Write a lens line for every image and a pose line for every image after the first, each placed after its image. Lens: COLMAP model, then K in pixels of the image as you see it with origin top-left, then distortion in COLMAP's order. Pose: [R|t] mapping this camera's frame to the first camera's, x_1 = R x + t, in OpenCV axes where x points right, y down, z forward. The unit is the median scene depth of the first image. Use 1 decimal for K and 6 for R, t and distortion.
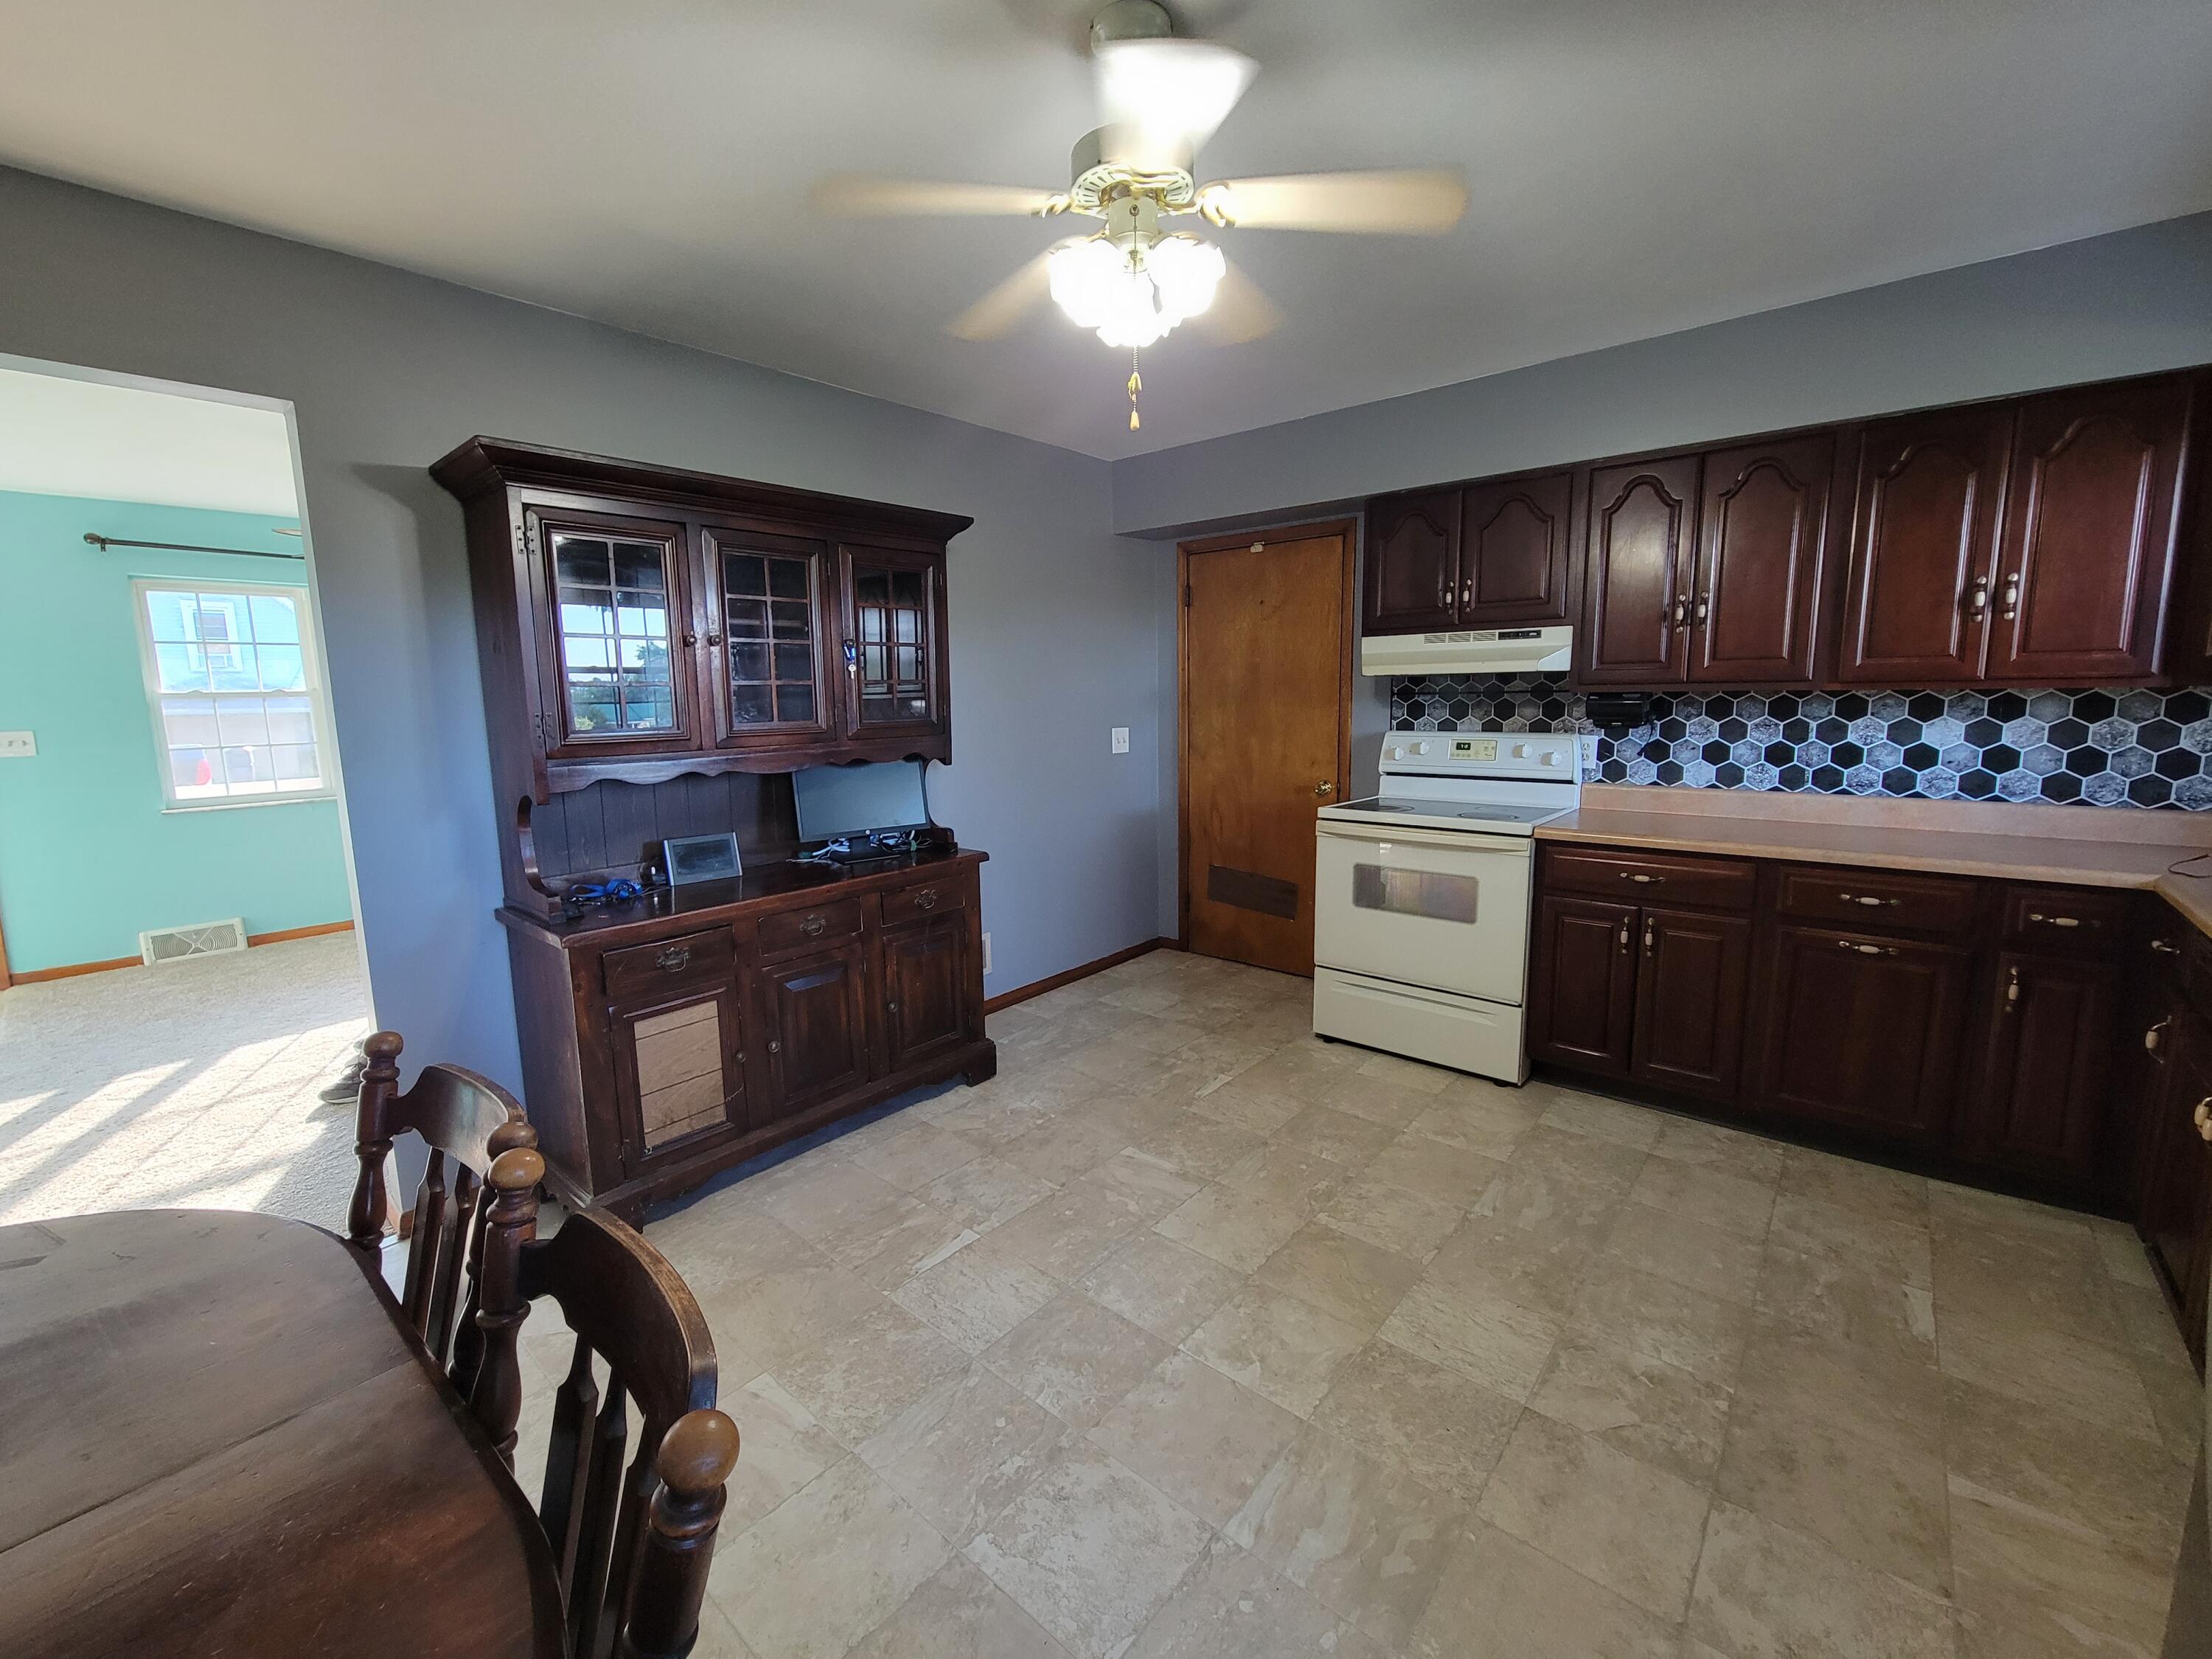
lens RADIAL K [[899.1, 0, 1079.8], [0, 899.1, 817.7], [0, 0, 1]] dist [-0.000845, -0.006784]
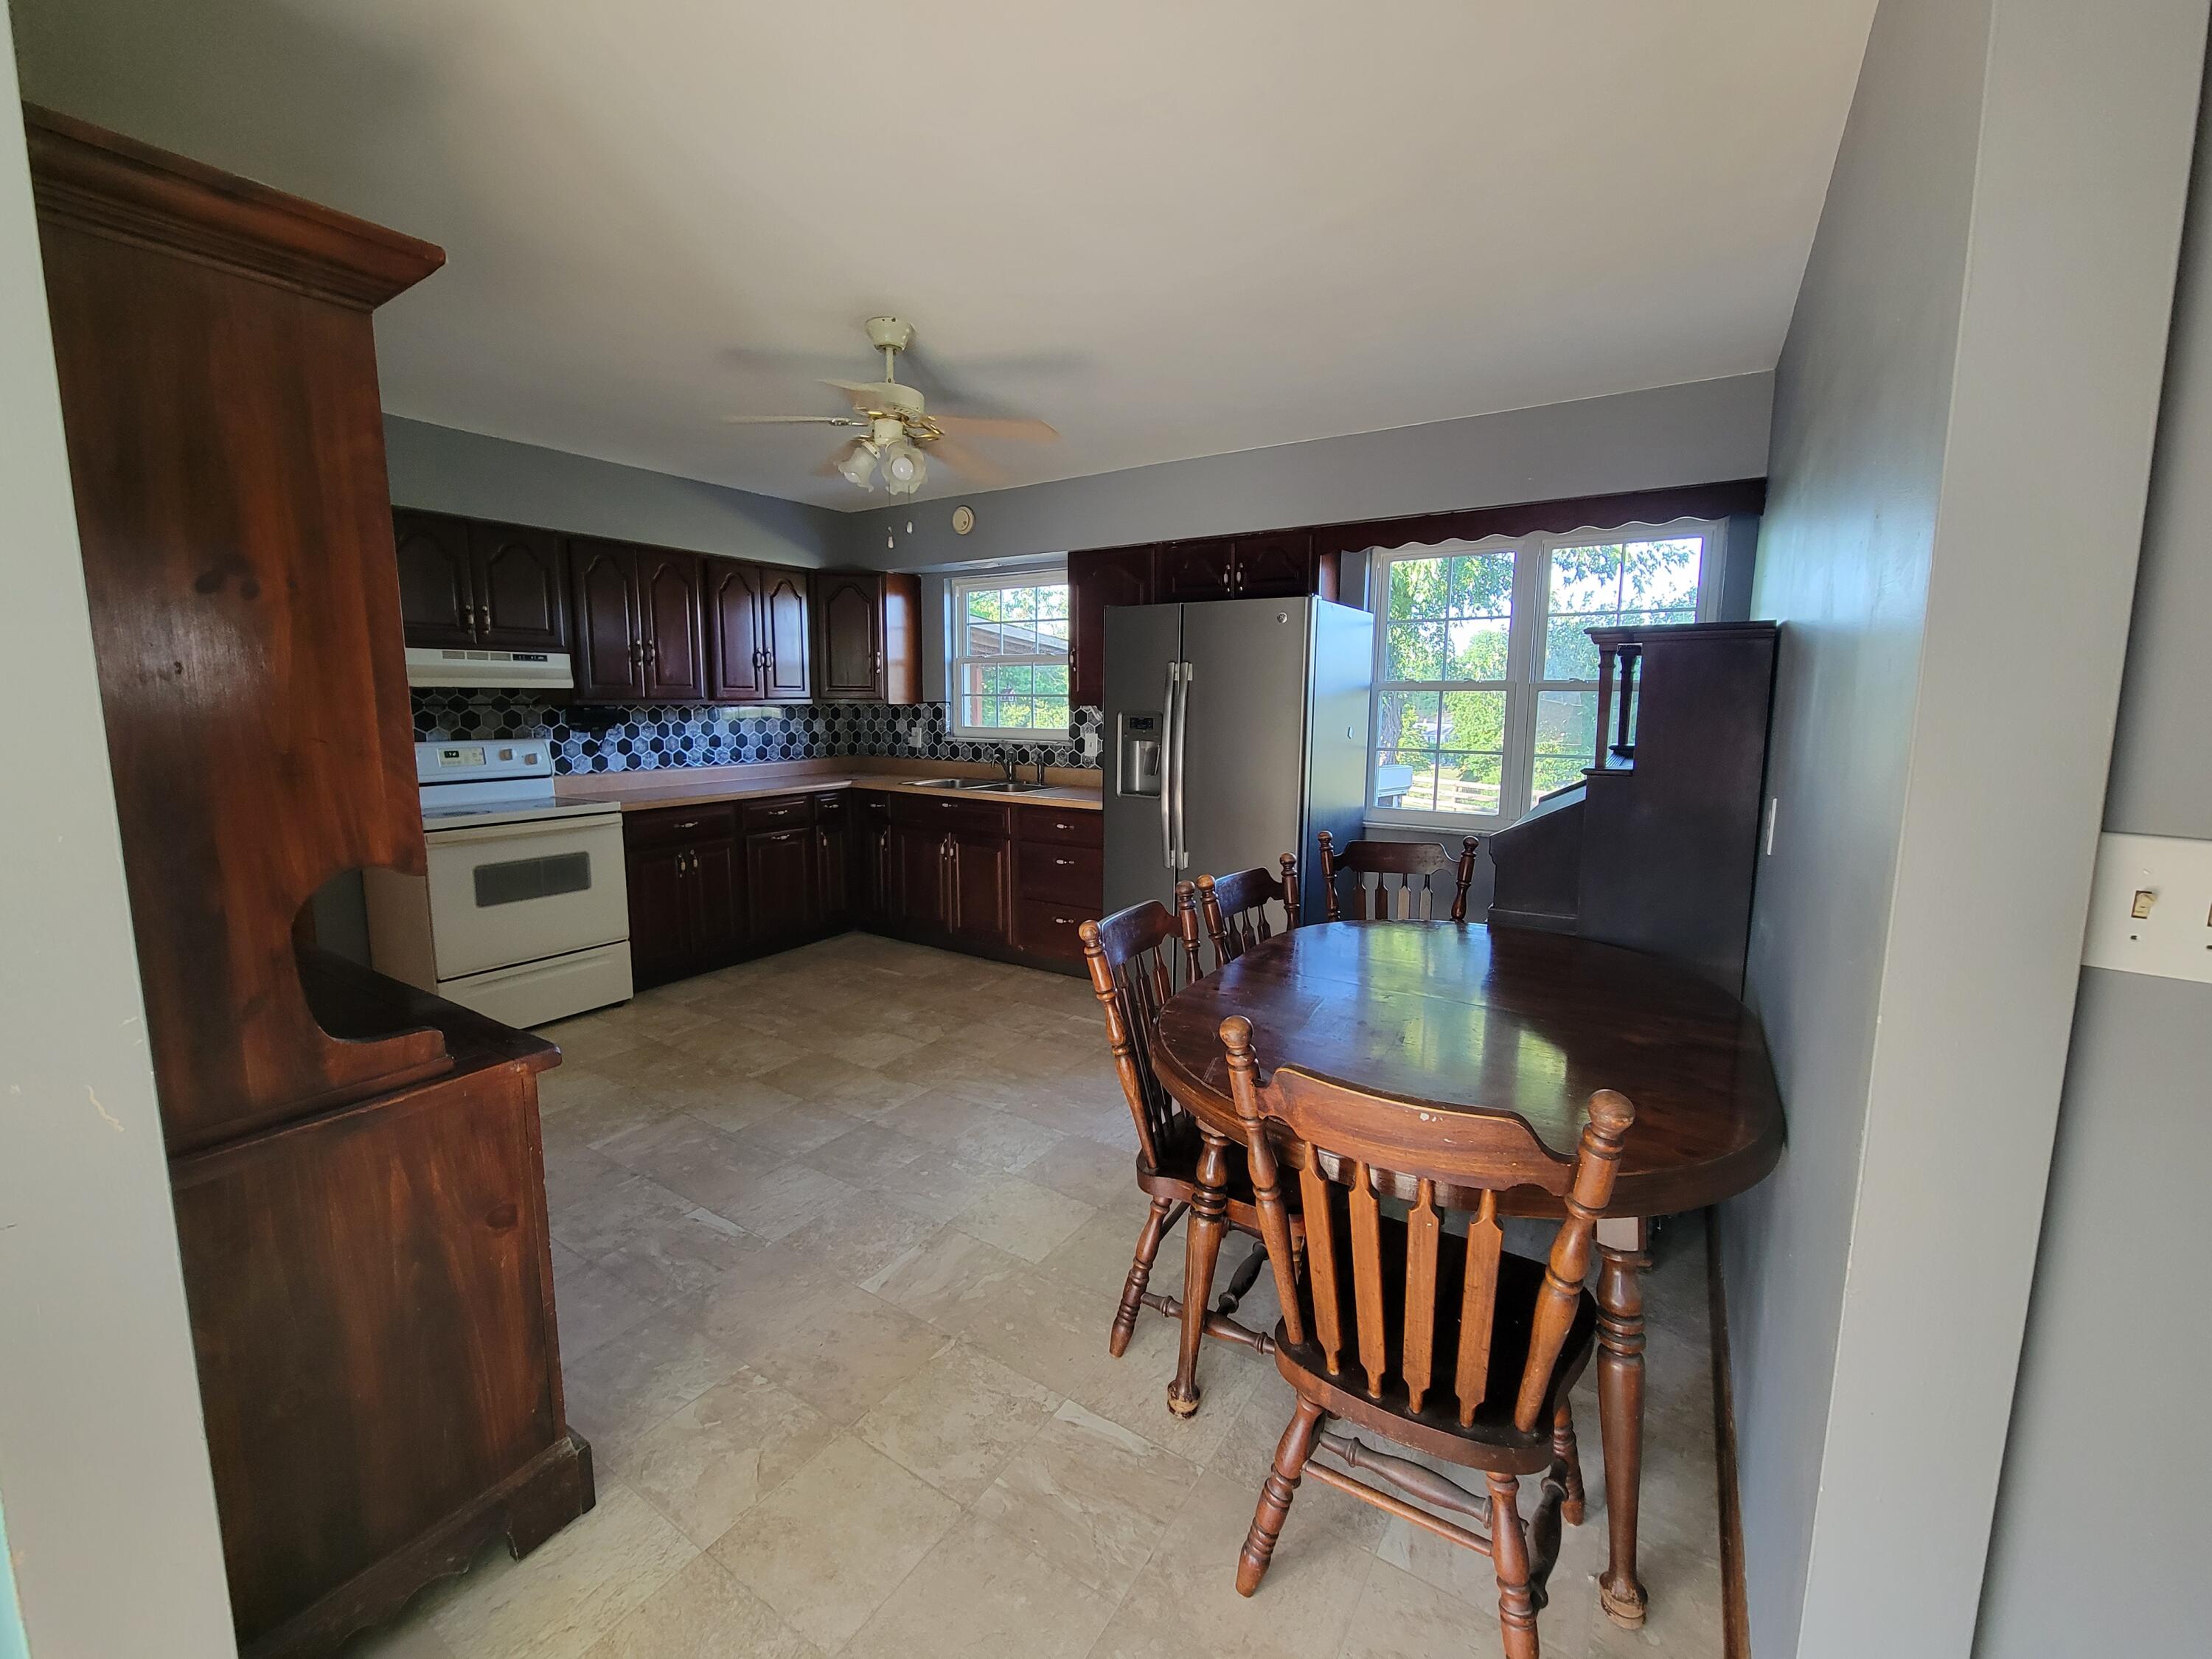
lens RADIAL K [[899.1, 0, 1079.8], [0, 899.1, 817.7], [0, 0, 1]] dist [-0.000845, -0.006784]
pose [[-0.135306, -0.112126, 0.984439, -0.893369], [0.137554, 0.981829, 0.130735, -0.049553], [-0.981209, 0.153103, -0.117424, 0.471309]]
